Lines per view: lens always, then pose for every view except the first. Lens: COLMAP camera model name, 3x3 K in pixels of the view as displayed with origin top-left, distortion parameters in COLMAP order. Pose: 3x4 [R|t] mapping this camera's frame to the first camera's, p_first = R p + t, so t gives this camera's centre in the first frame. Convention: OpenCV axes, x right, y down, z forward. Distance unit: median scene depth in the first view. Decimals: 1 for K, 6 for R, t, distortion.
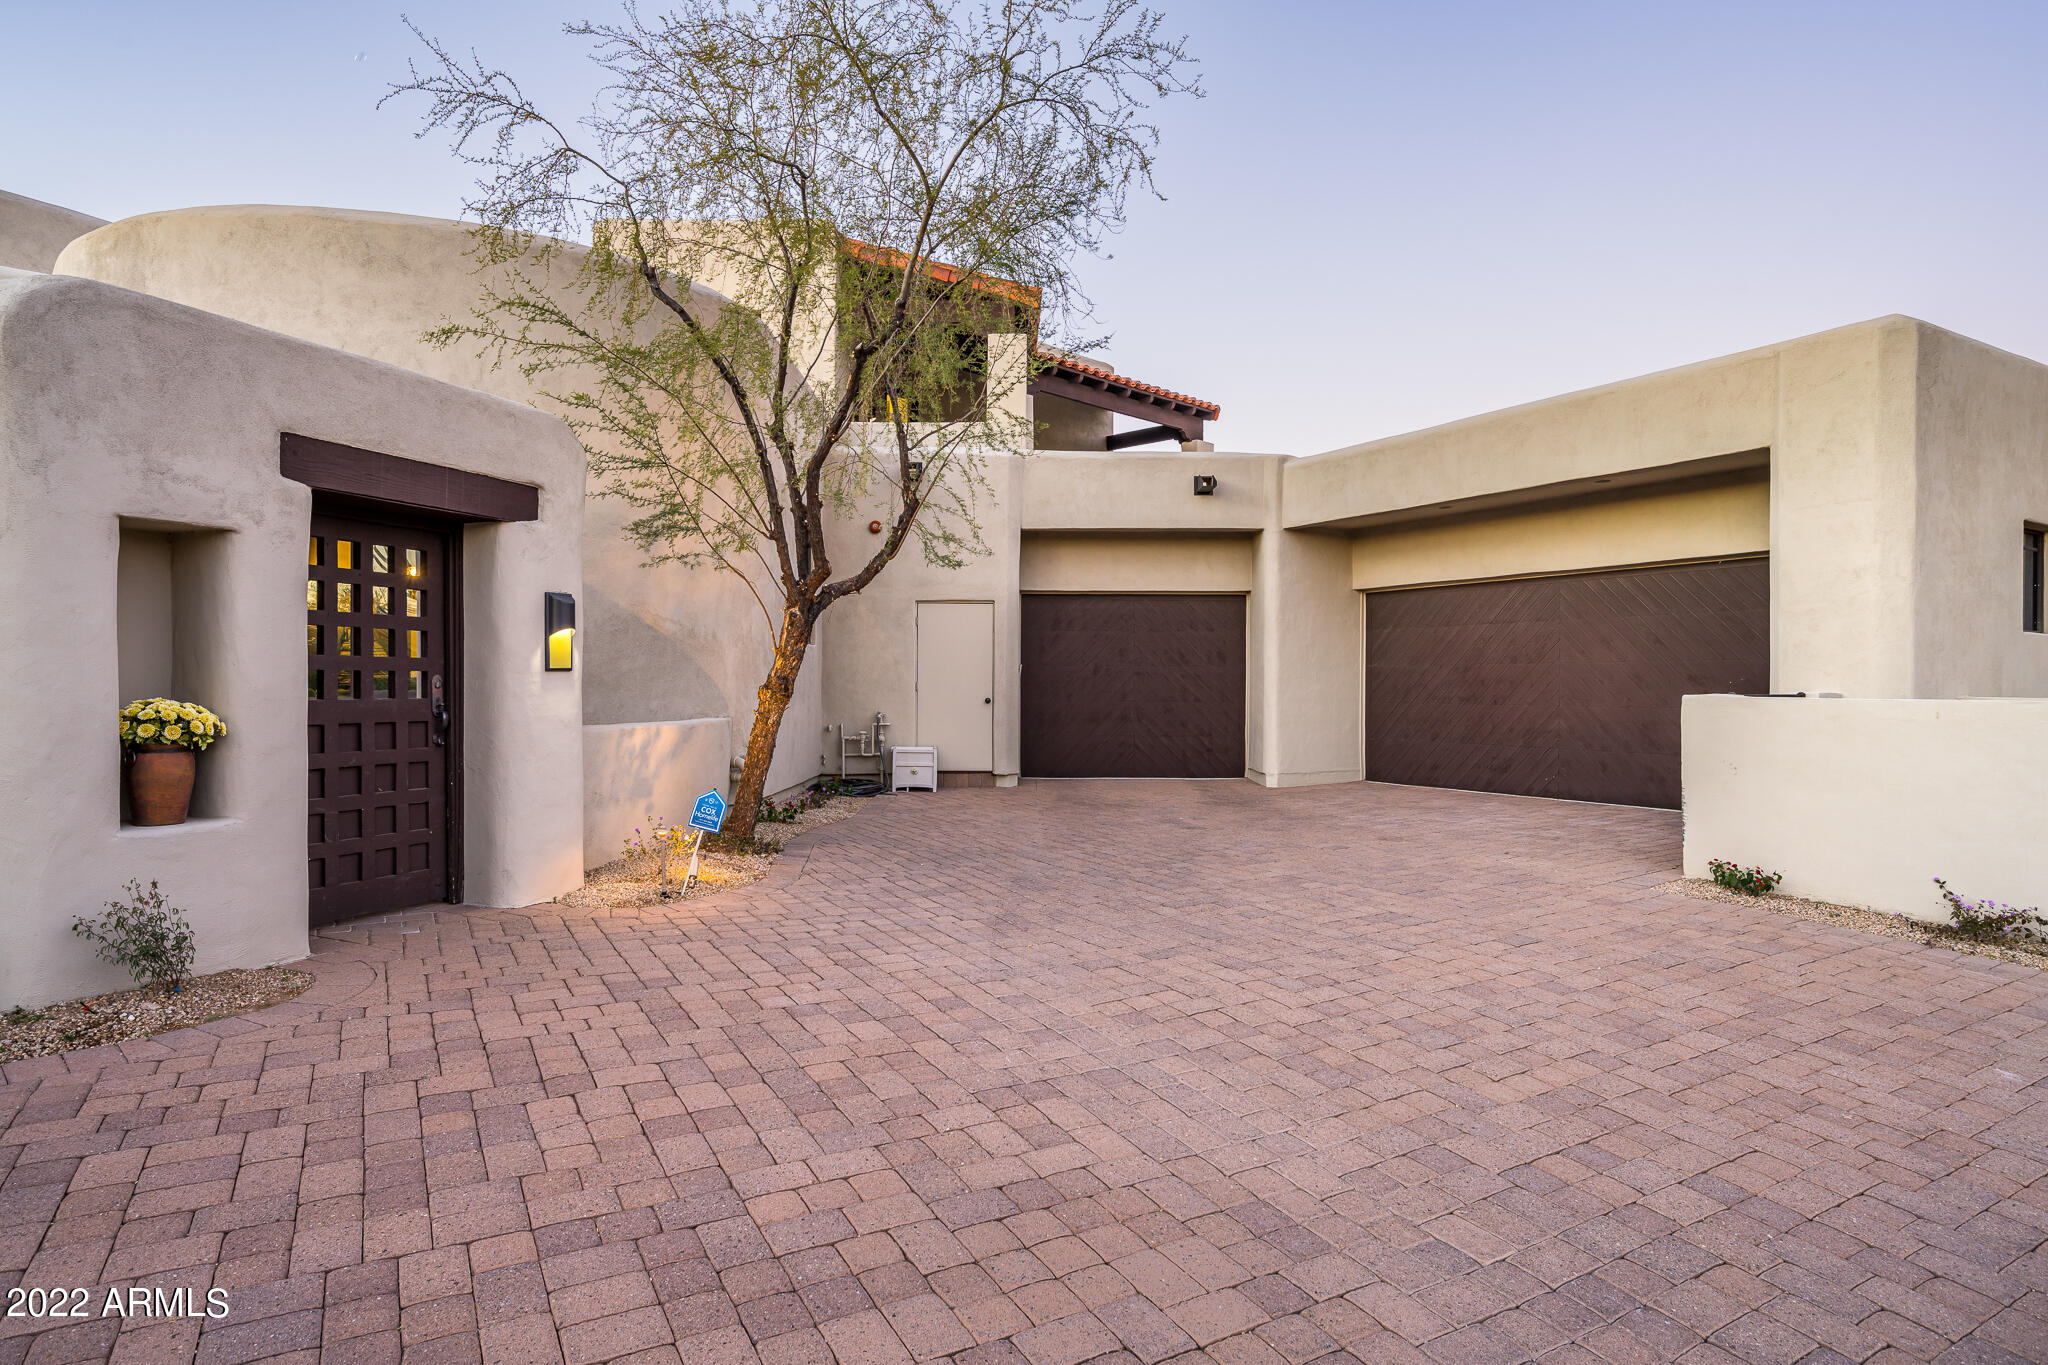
lens RADIAL K [[1117.0, 0, 1019.0], [0, 1117.0, 672.8], [0, 0, 1]] dist [-0.000319, -0.000258]
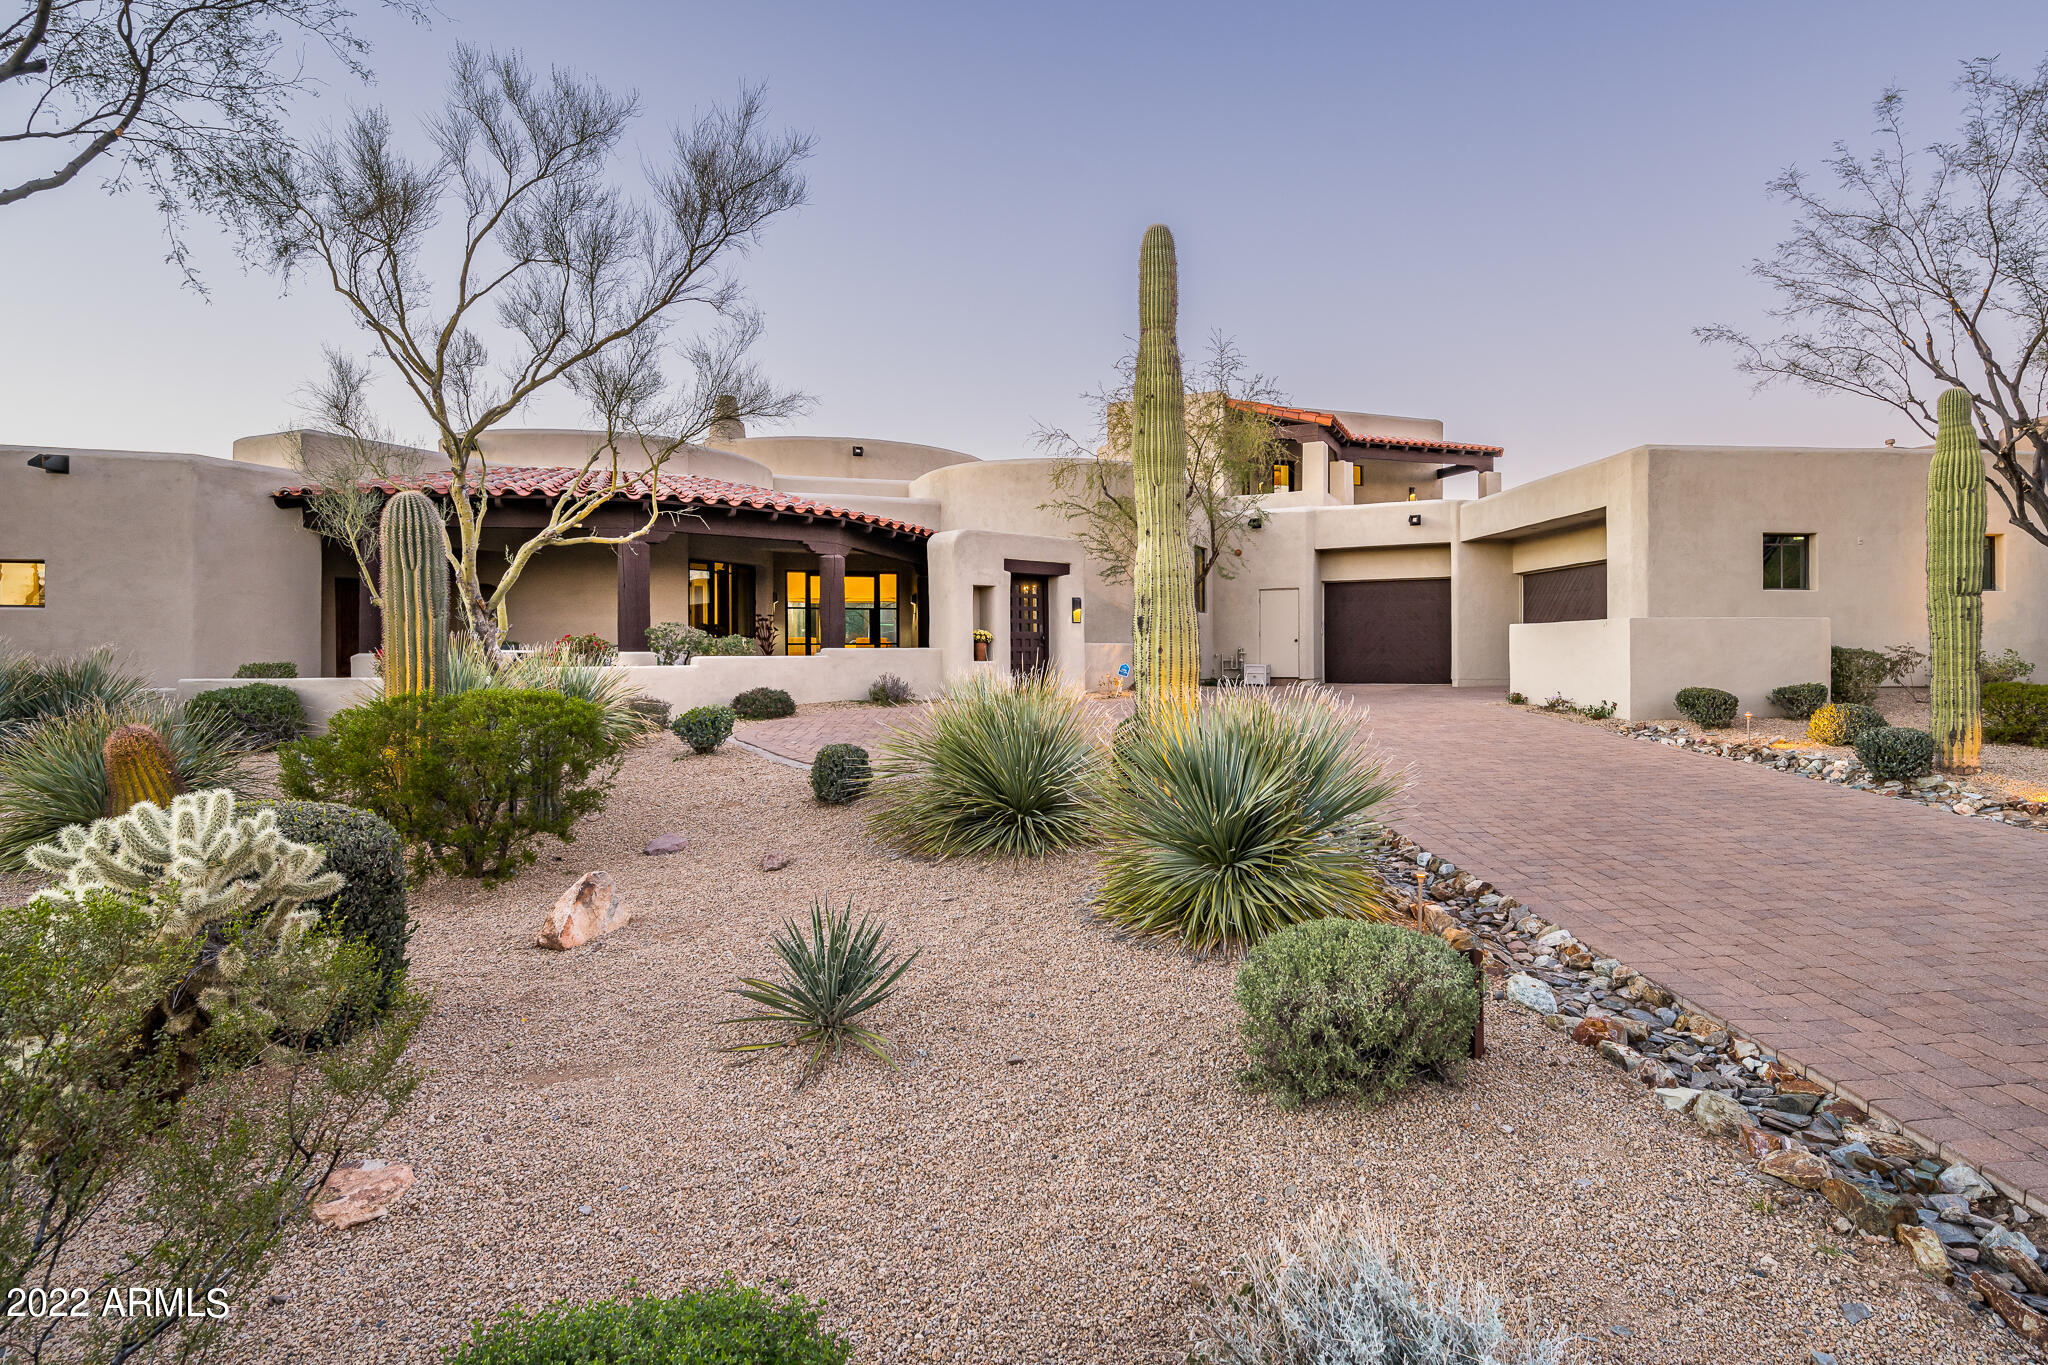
lens RADIAL K [[1054.9, 0, 1031.5], [0, 1054.9, 666.2], [0, 0, 1]] dist [-0.005183, 0.001004]
pose [[0.883248, -0.001717, -0.468903, 0.892857], [0.011331, 0.999779, 0.017682, 0.068483], [0.468769, -0.020930, 0.883073, -1.727125]]
